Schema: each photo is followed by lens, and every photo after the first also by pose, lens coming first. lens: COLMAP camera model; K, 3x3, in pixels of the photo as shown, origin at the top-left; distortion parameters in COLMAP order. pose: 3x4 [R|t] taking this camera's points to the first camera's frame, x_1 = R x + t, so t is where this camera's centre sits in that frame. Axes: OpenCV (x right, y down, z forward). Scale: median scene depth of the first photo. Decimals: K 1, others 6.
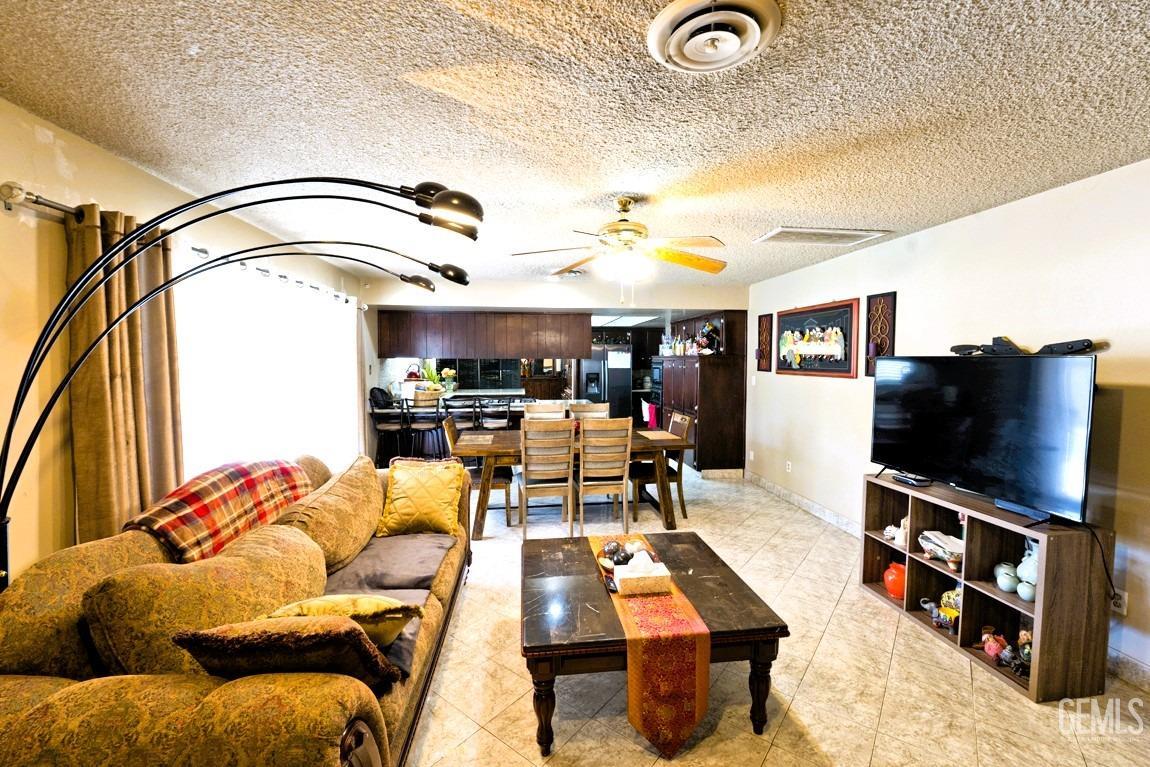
lens RADIAL K [[477.4, 0, 575.0], [0, 477.4, 383.5], [0, 0, 1]] dist [-0.020456, 0.001049]
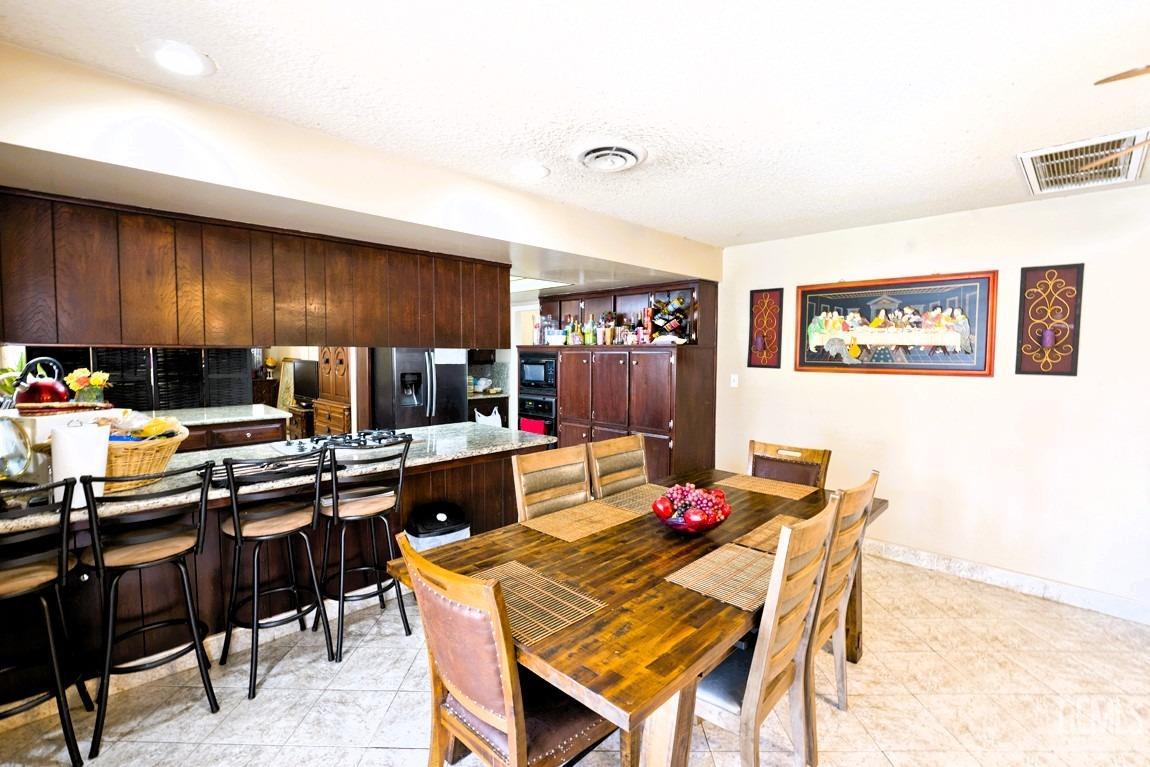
lens RADIAL K [[515.6, 0, 577.1], [0, 515.6, 381.1], [0, 0, 1]] dist [-0.007866, 0.000615]
pose [[0.782973, -0.033284, 0.621164, -0.347891], [0.027806, 0.999442, 0.018504, -0.030292], [-0.621433, 0.002784, 0.783462, 0.616459]]
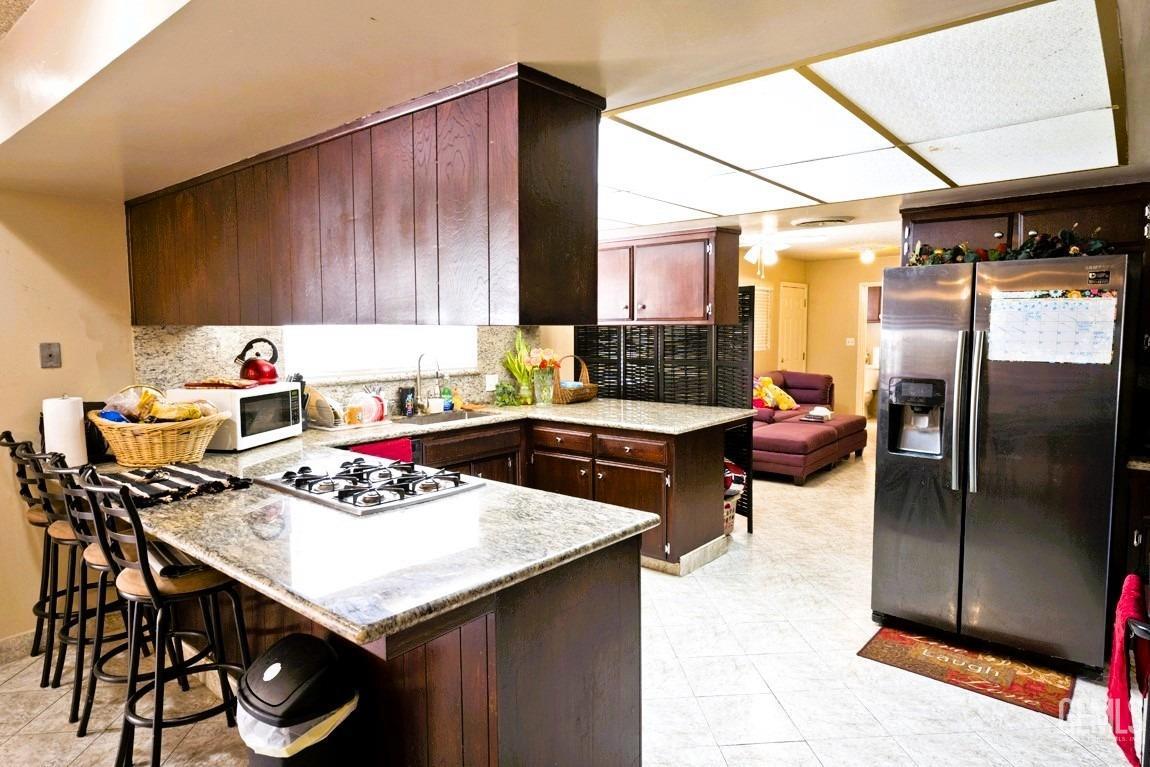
lens RADIAL K [[672.0, 0, 575.0], [0, 672.0, 383.5], [0, 0, 1]] dist [-0.001004, 0.000338]
pose [[0.689064, 0.056406, -0.722502, 0.294622], [-0.033055, 0.998375, 0.046419, -0.051725], [0.723946, -0.008104, 0.689809, 1.062787]]
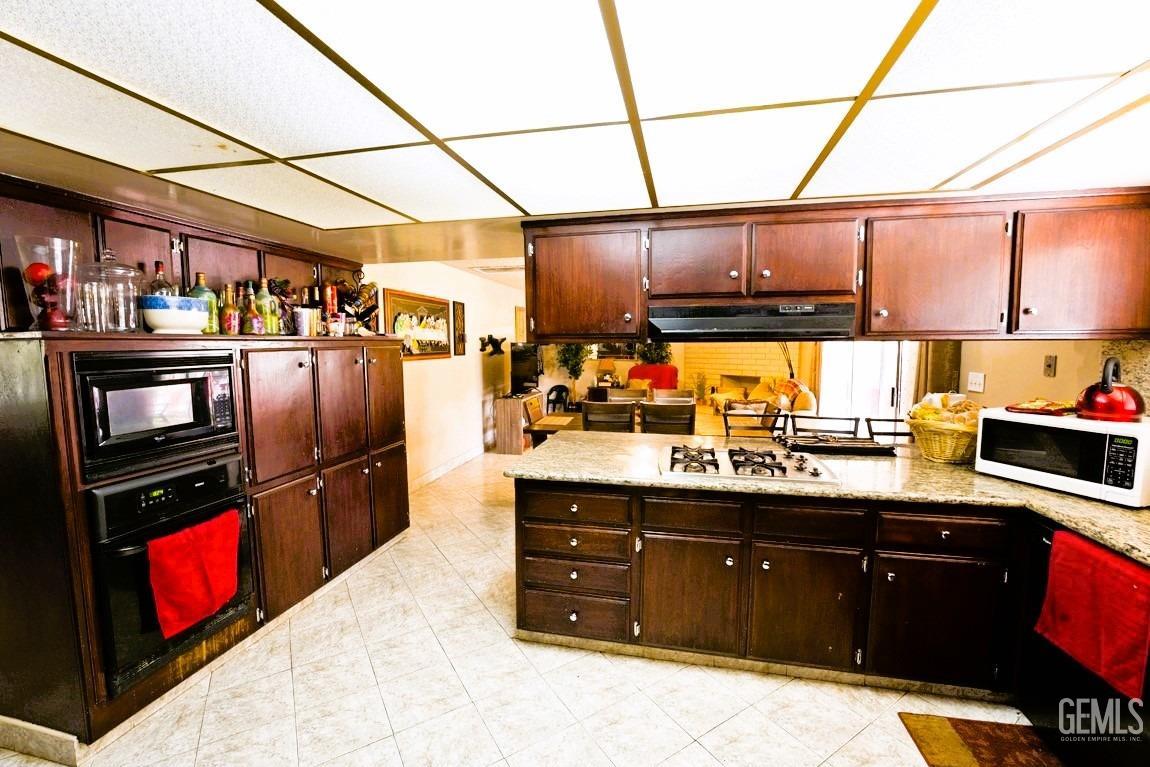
lens RADIAL K [[477.4, 0, 575.0], [0, 477.4, 383.5], [0, 0, 1]] dist [-0.020456, 0.001049]
pose [[-0.947462, -0.021664, 0.319135, -0.164208], [0.021701, 0.991052, 0.131702, -0.090708], [-0.319132, 0.131708, -0.938514, 1.767743]]
